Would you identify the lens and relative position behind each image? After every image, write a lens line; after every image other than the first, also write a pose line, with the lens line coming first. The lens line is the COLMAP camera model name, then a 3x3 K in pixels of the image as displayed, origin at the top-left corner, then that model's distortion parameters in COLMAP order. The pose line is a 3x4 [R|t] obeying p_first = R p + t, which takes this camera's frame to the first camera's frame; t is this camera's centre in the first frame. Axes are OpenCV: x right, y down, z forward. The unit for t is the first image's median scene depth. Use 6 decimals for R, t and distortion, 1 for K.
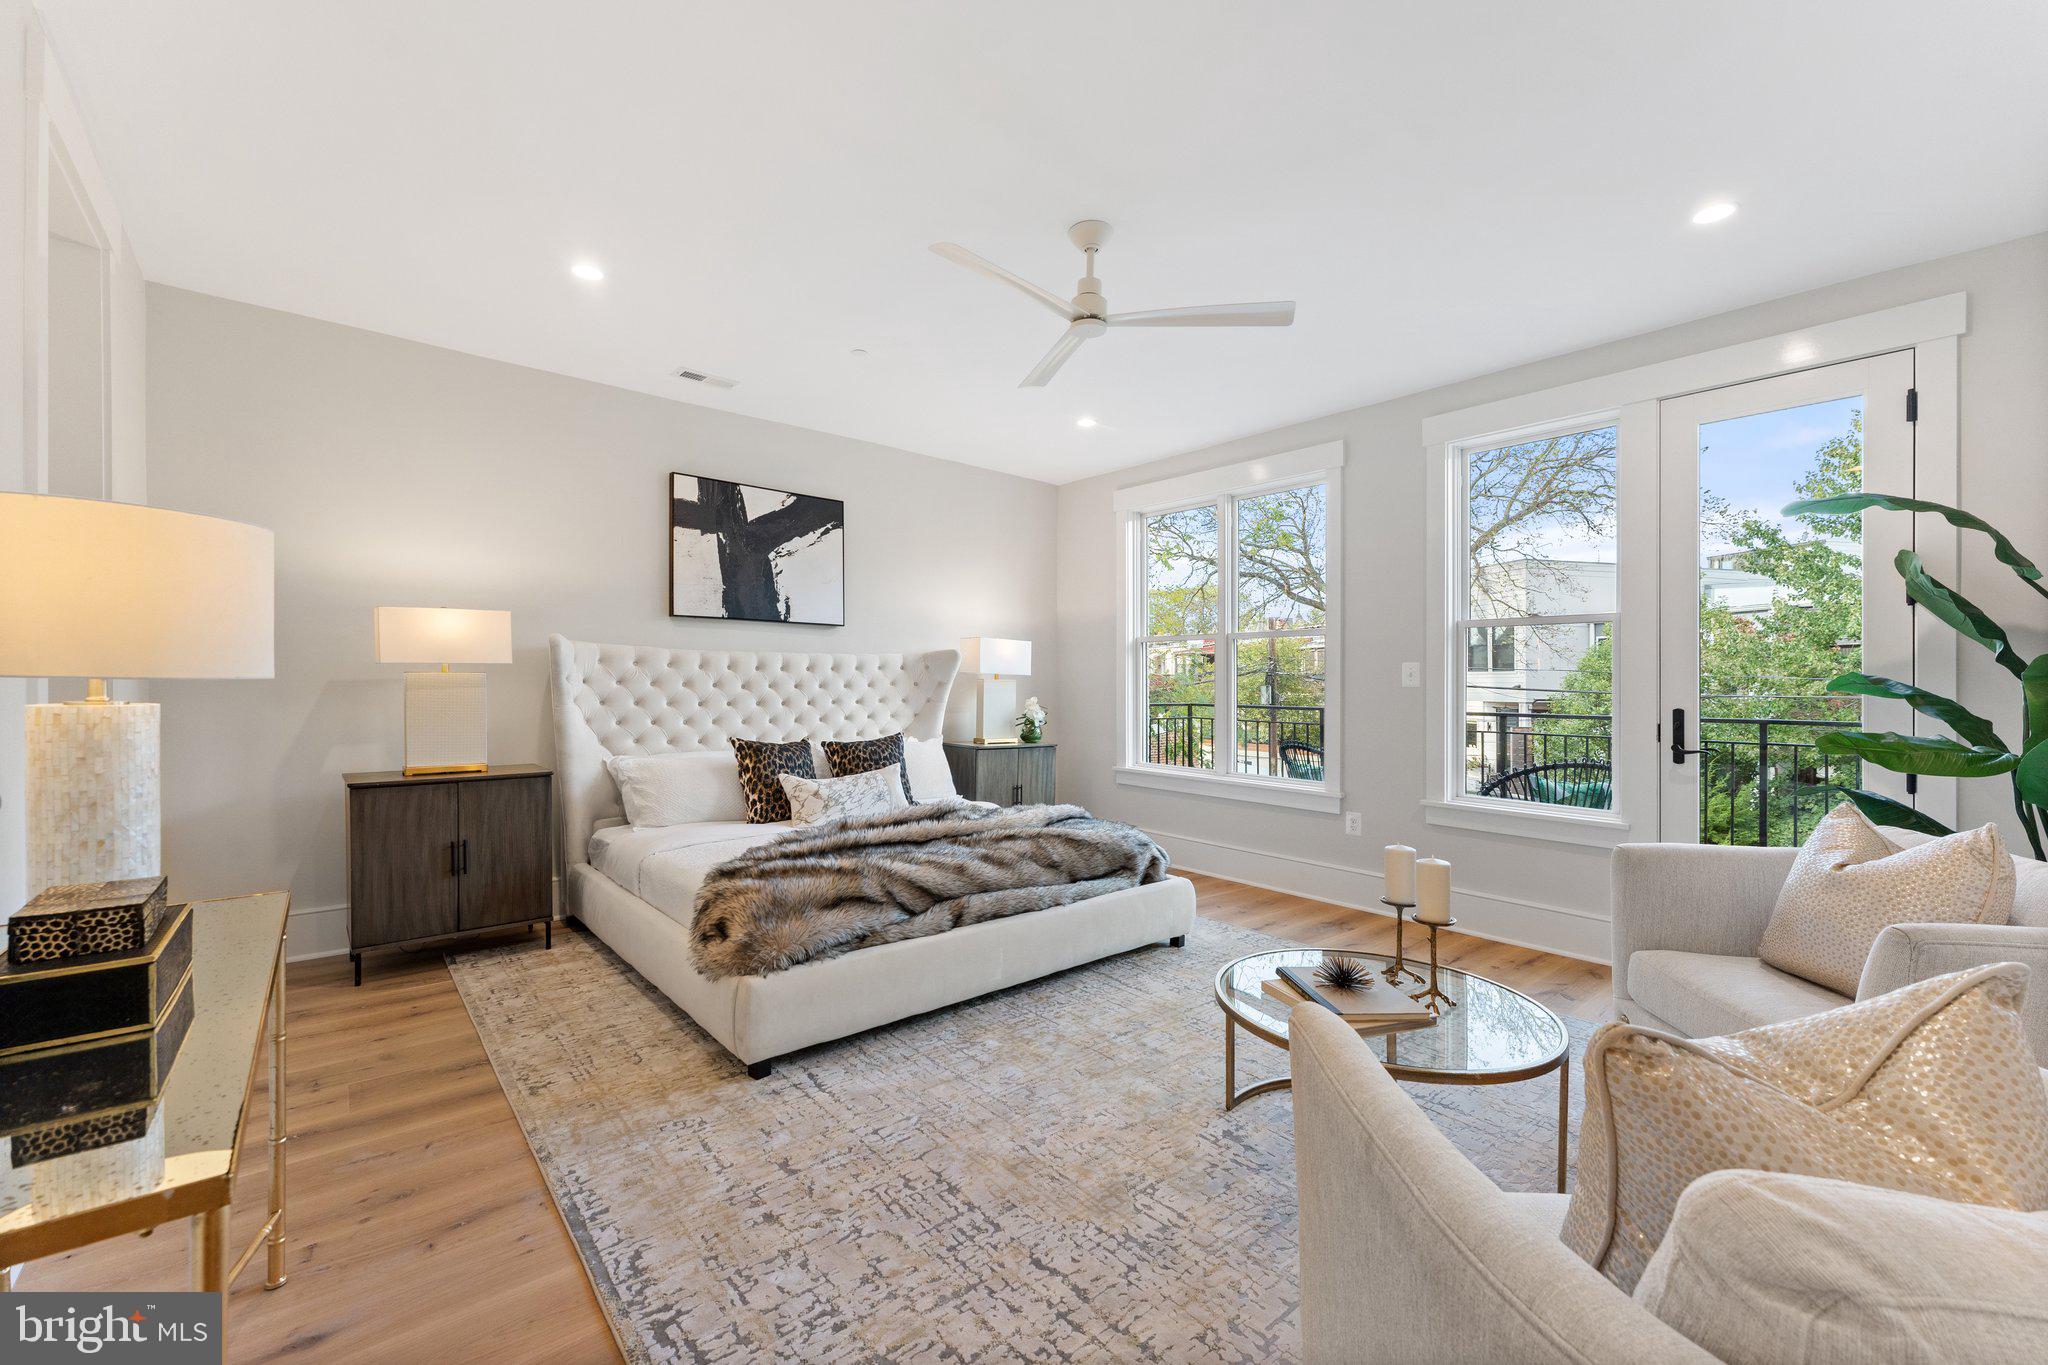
lens RADIAL K [[824.6, 0, 1023.7], [0, 824.6, 711.6], [0, 0, 1]] dist [0.001103, 0.000076]
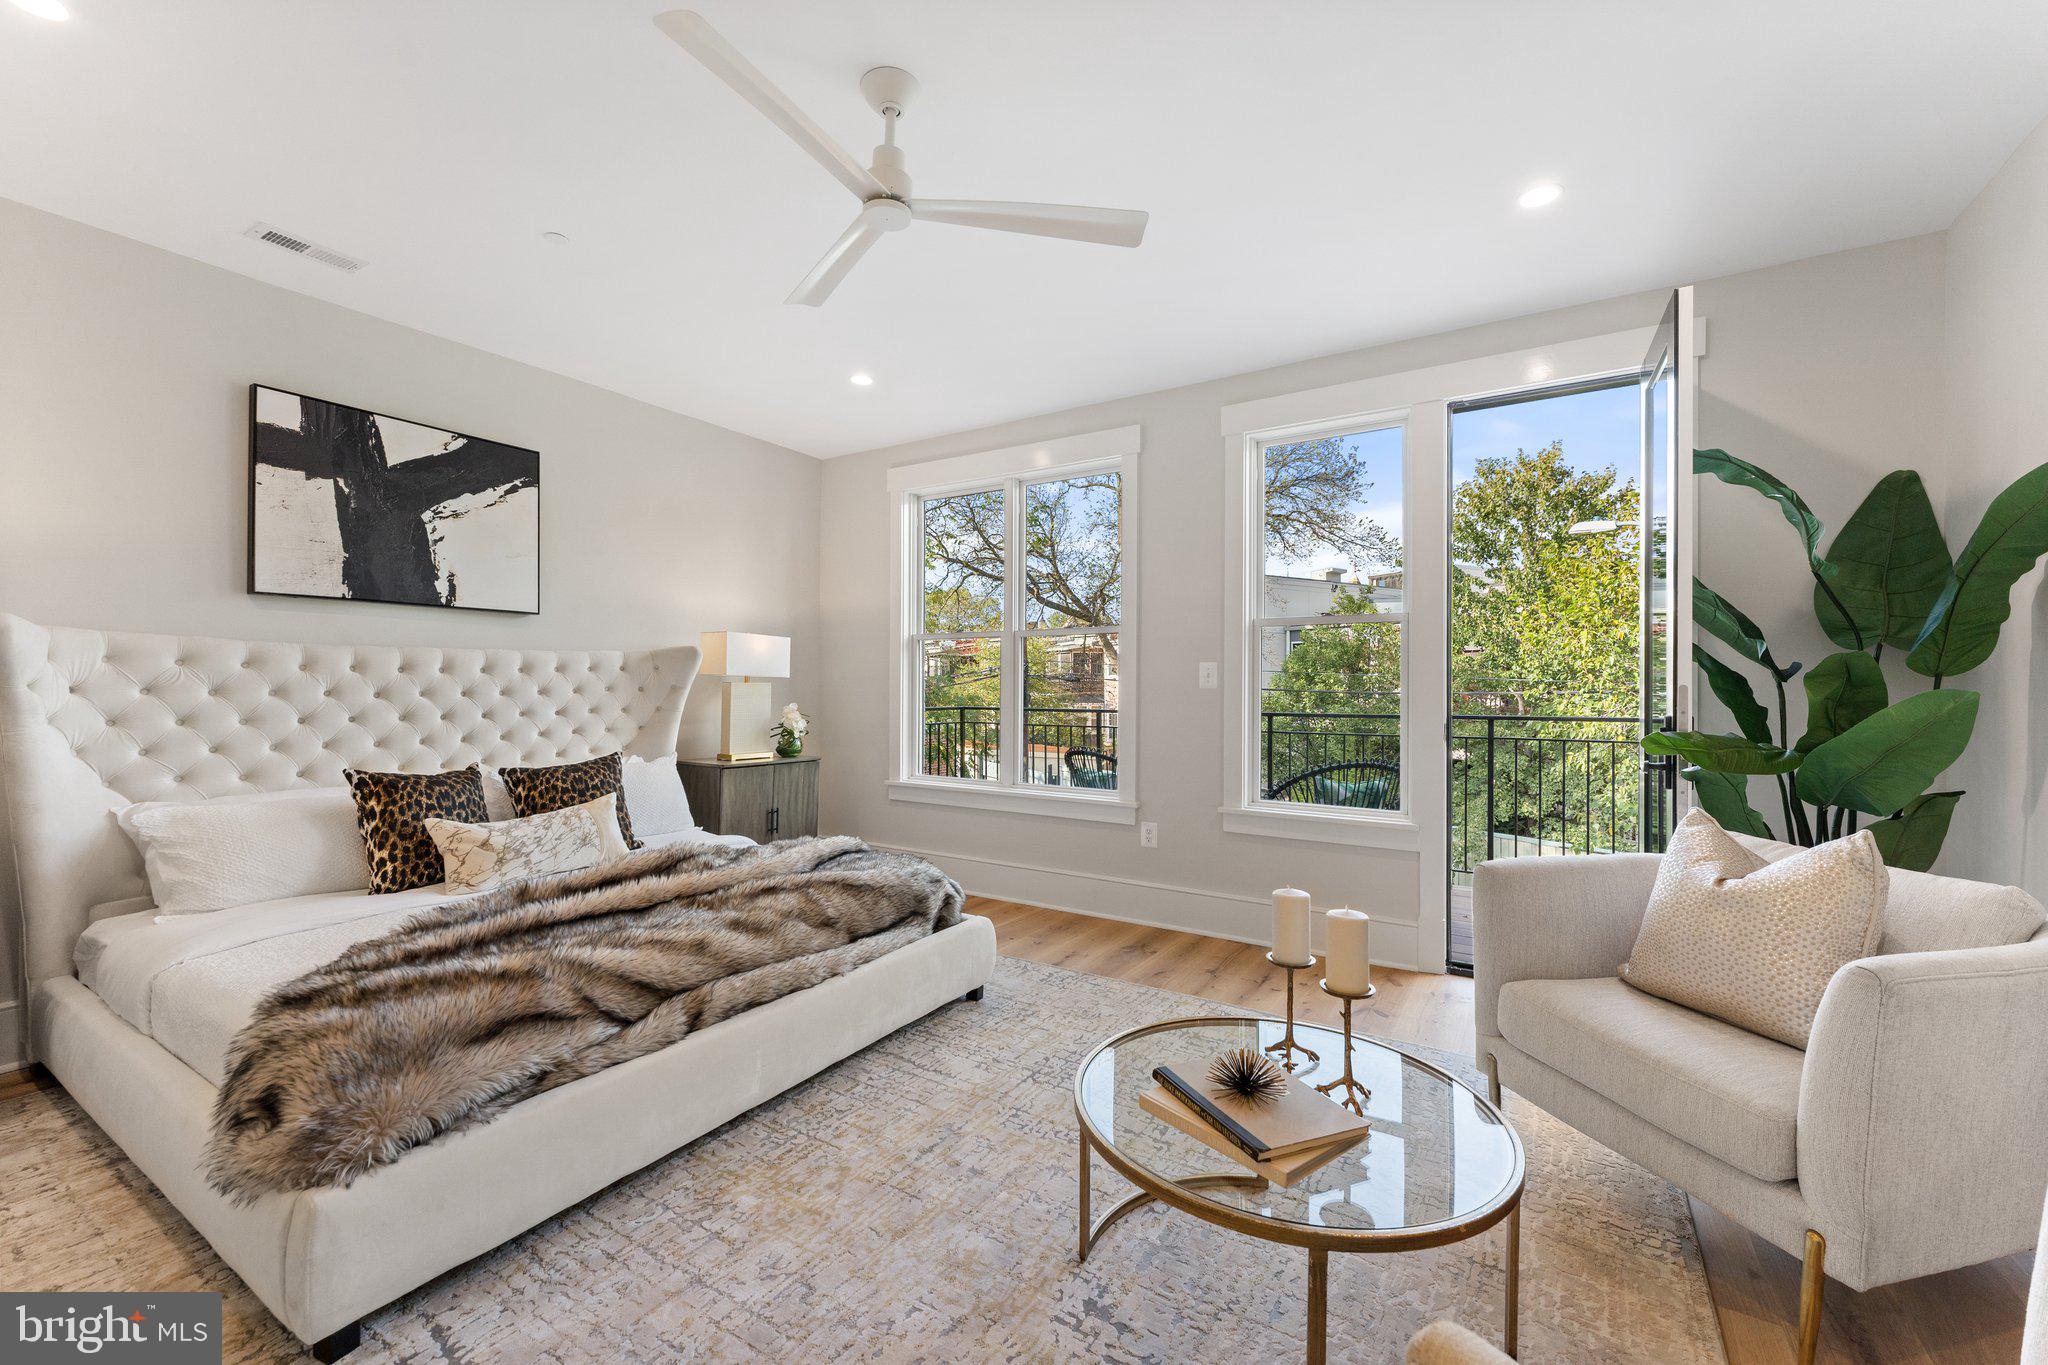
lens RADIAL K [[834.8, 0, 1020.0], [0, 834.8, 665.4], [0, 0, 1]] dist [0.001060, 0.000156]
pose [[0.958432, 0.000230, 0.285320, -0.013551], [0.016332, 0.998316, -0.055666, -0.007470], [-0.284852, 0.058011, 0.956814, 0.168832]]
